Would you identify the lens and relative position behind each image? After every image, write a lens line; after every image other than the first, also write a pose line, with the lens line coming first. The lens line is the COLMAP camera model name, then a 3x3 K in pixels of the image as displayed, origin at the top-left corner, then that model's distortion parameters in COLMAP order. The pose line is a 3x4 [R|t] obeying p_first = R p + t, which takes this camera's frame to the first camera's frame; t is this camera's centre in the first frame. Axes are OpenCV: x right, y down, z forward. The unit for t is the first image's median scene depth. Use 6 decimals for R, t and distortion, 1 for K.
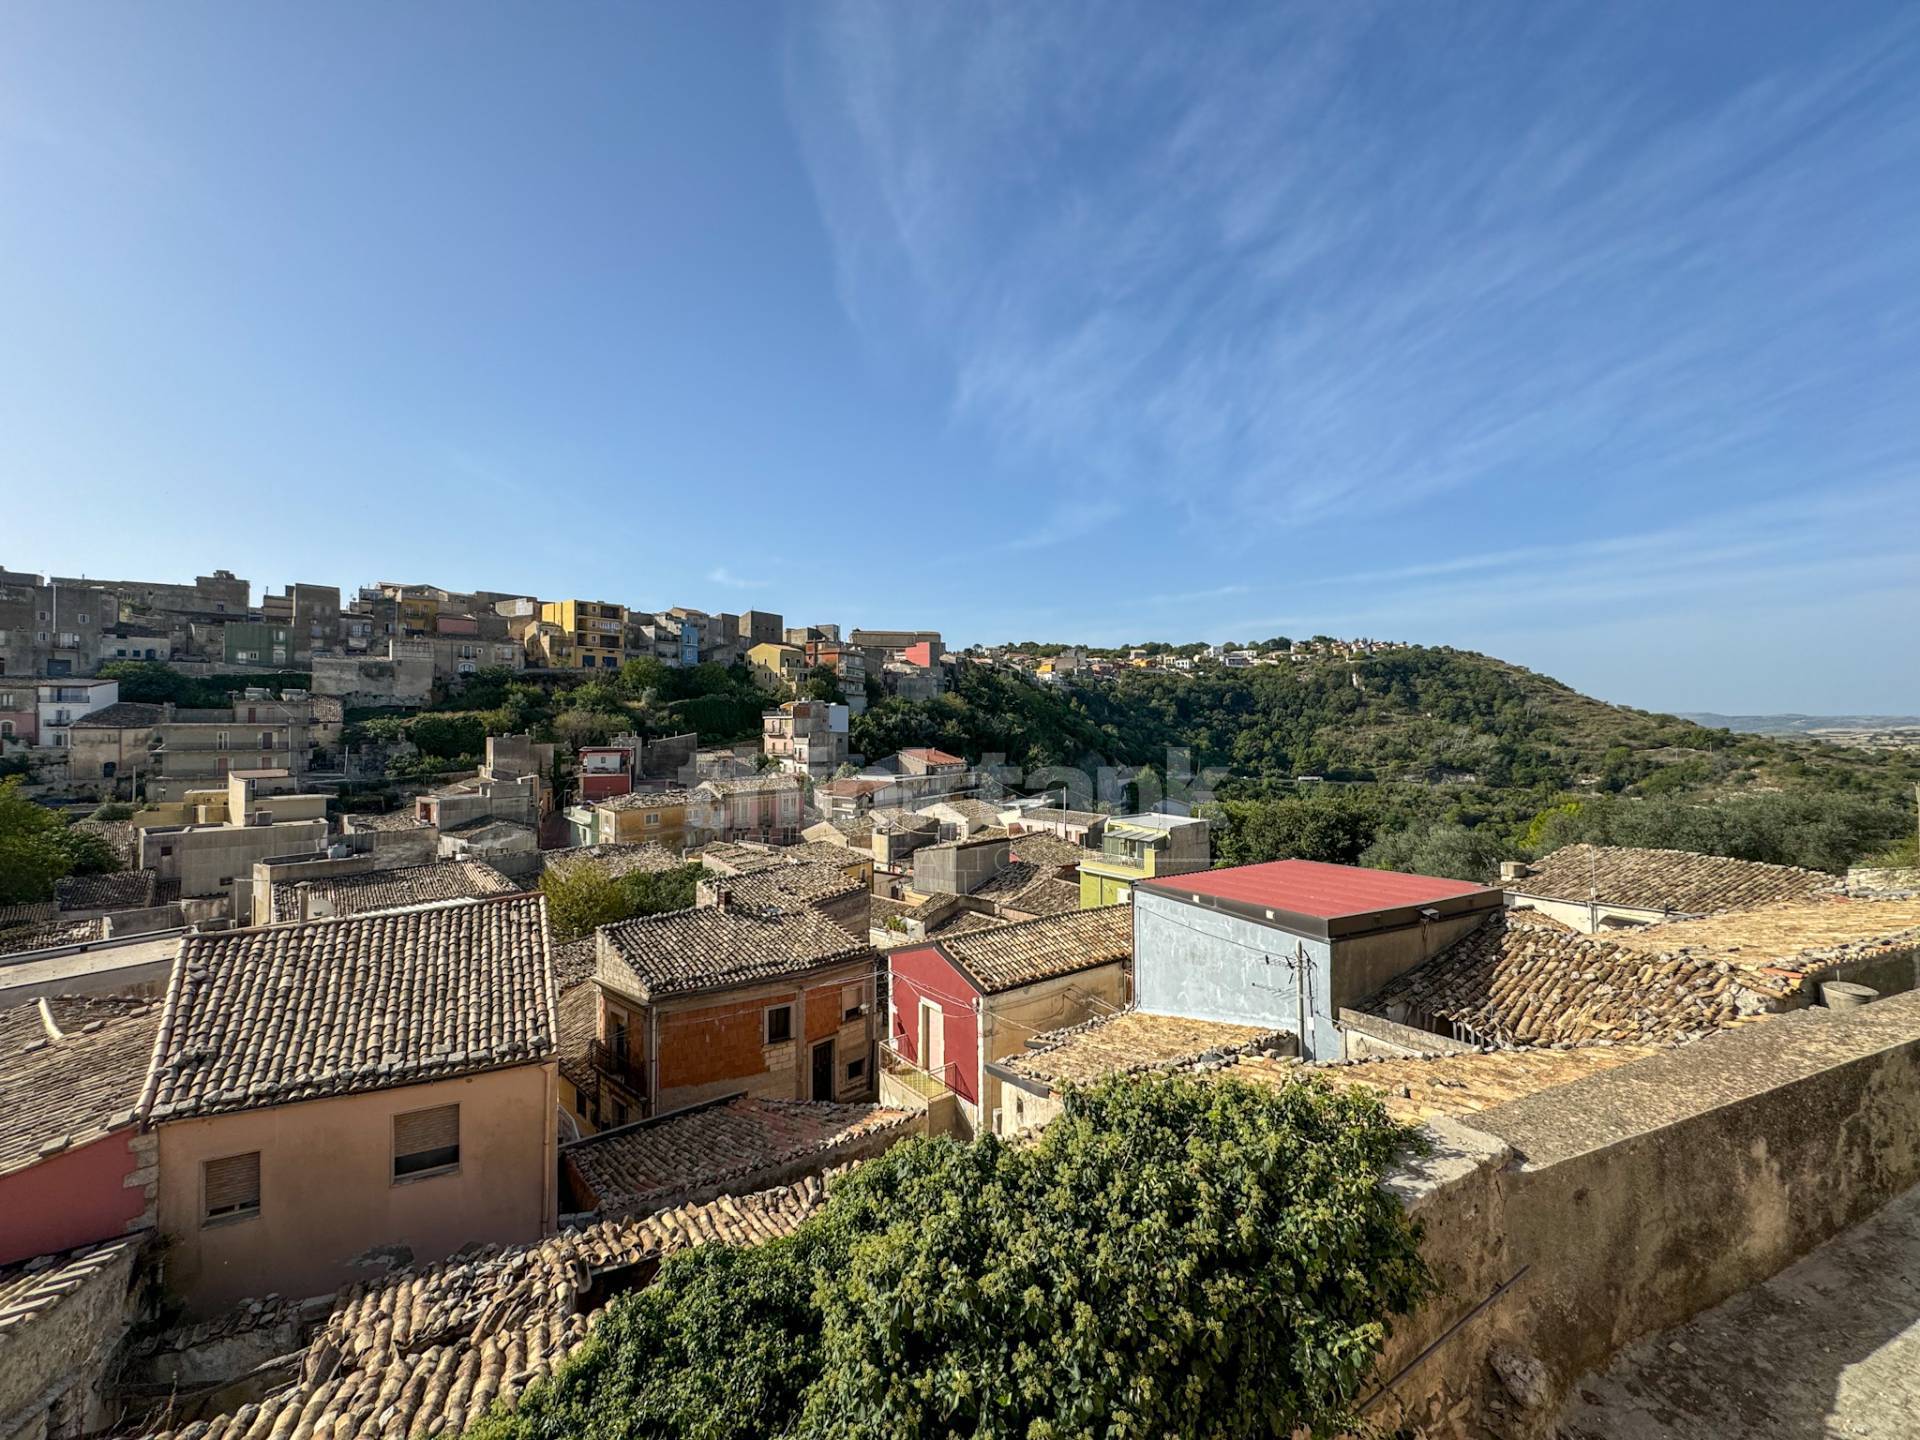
lens RADIAL K [[764.7, 0, 960.0], [0, 764.7, 720.0], [0, 0, 1]] dist [-0.002057, -0.000104]
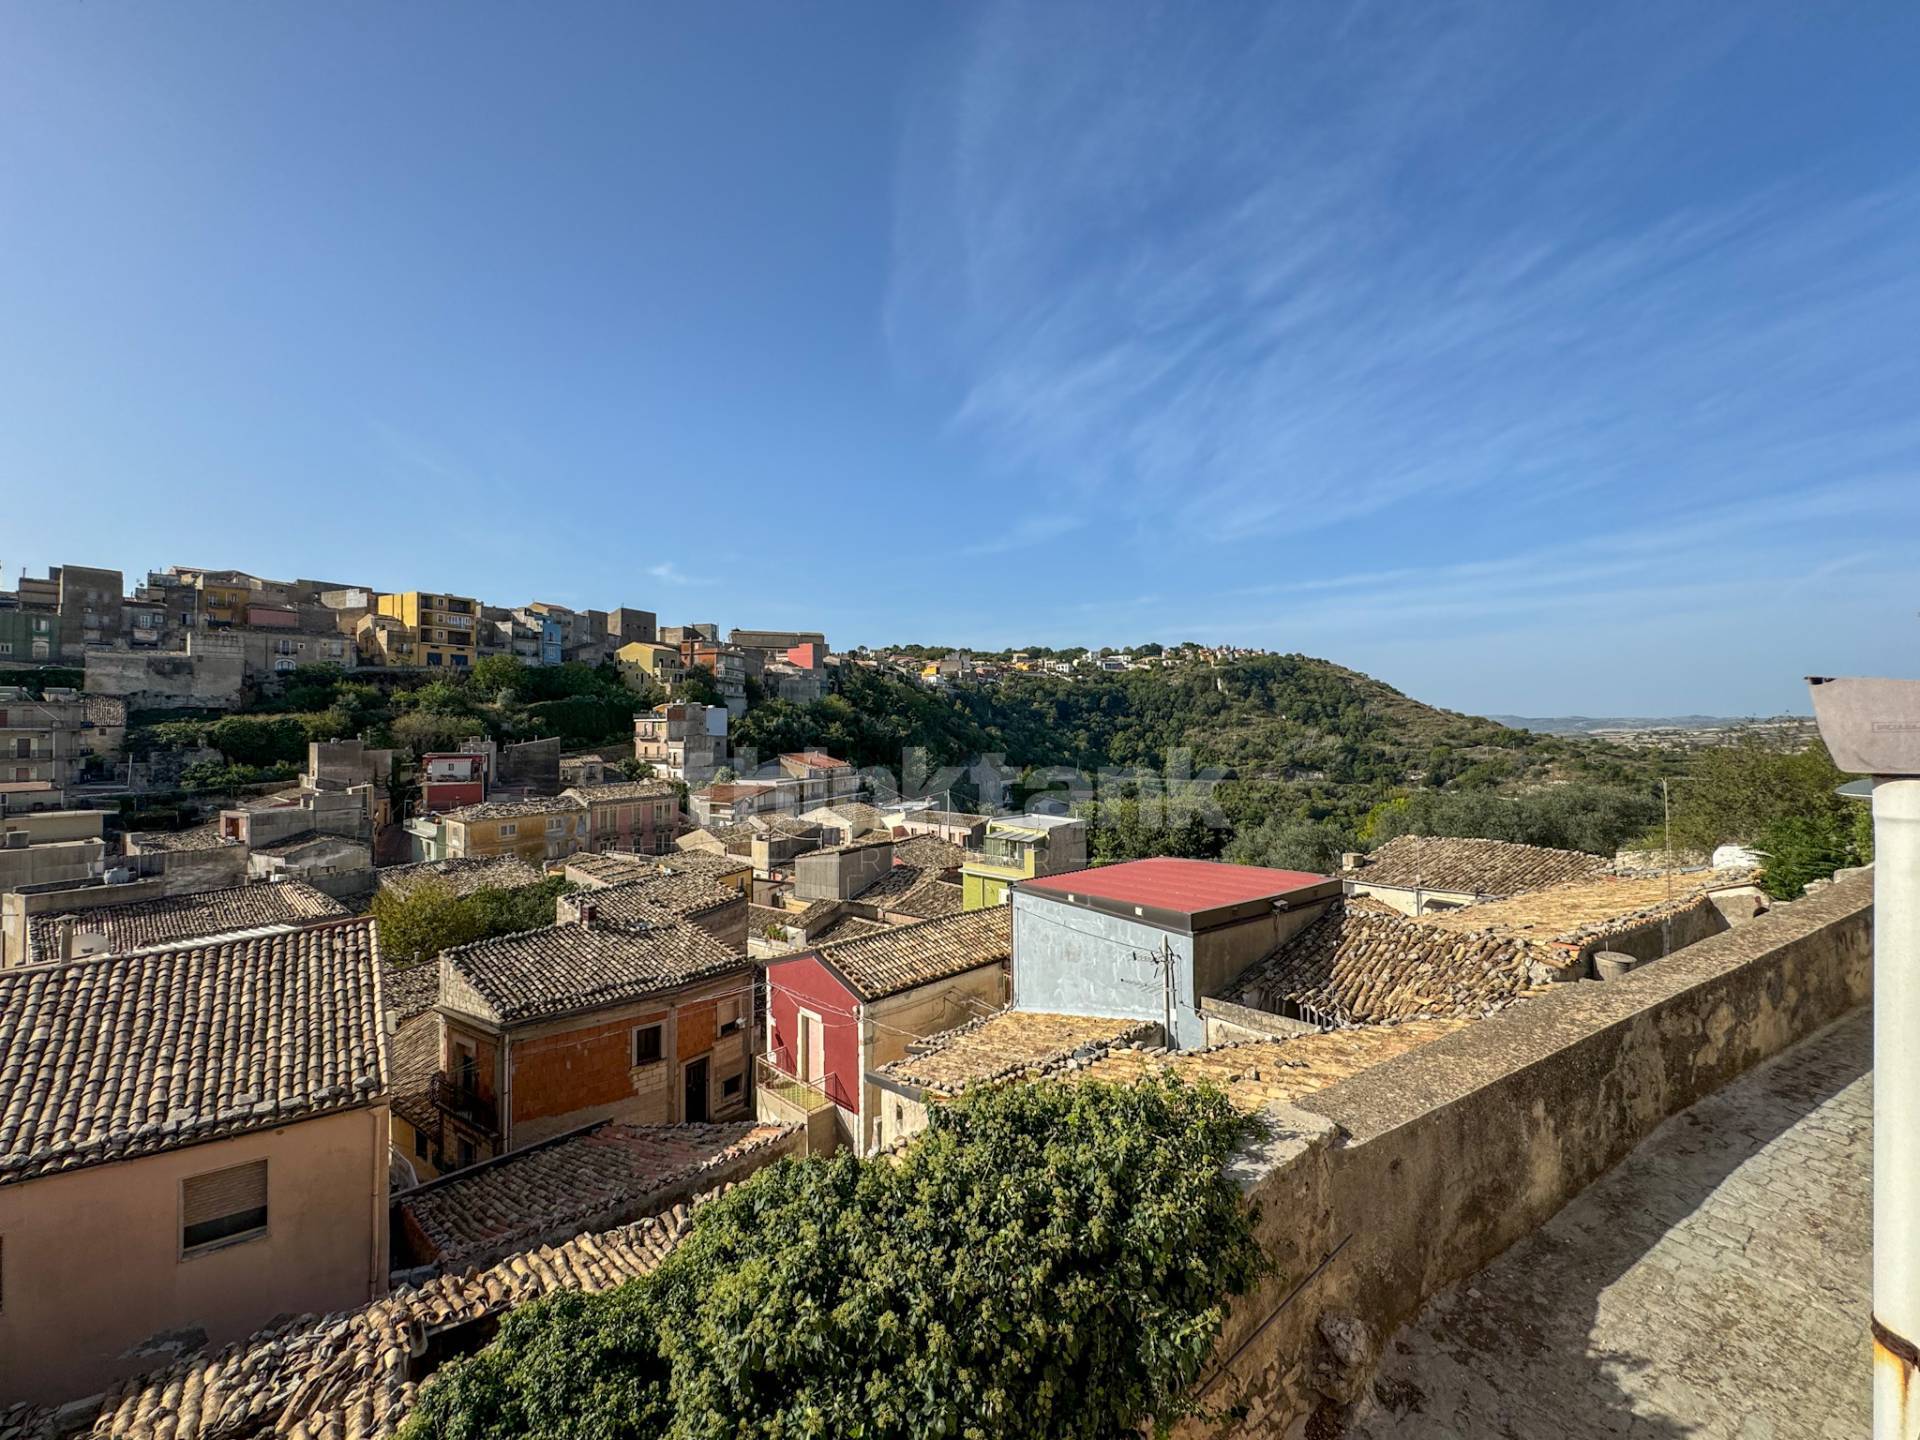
lens RADIAL K [[764.8, 0, 960.0], [0, 764.8, 720.0], [0, 0, 1]] dist [-0.002544, 0.000196]
pose [[0.988802, -0.000656, 0.149230, 0.004509], [0.001095, 0.999995, -0.002856, -0.002670], [-0.149227, 0.002987, 0.988798, 0.000306]]
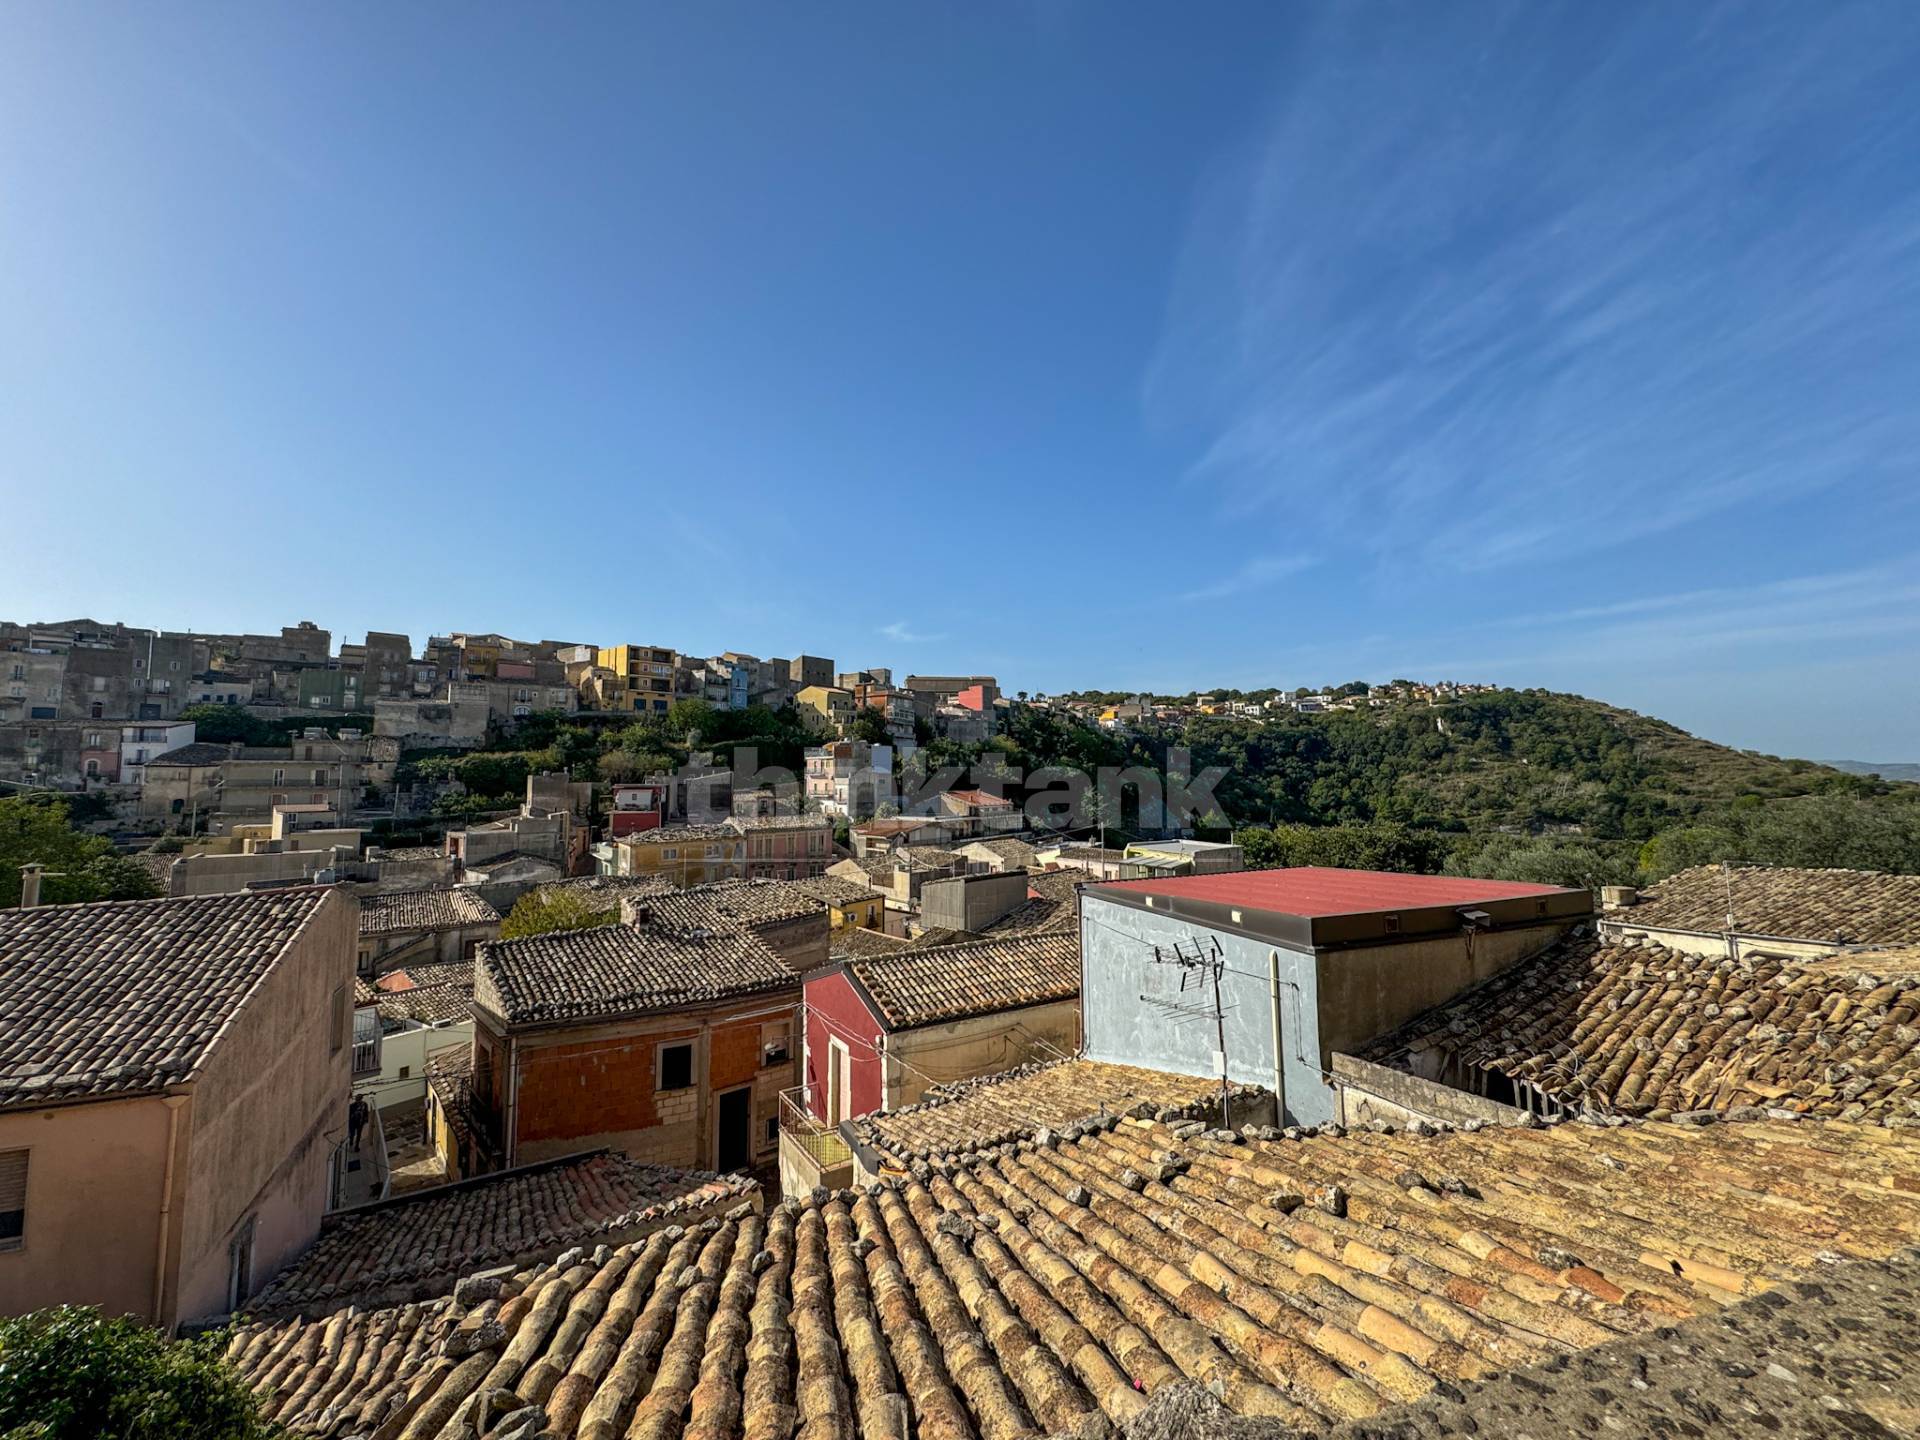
lens RADIAL K [[764.8, 0, 960.0], [0, 764.8, 720.0], [0, 0, 1]] dist [-0.002544, 0.000196]
pose [[0.996235, -0.009549, -0.086163, 0.130206], [0.003715, 0.997704, -0.067618, 0.073394], [0.086610, 0.067043, 0.993984, 0.162582]]
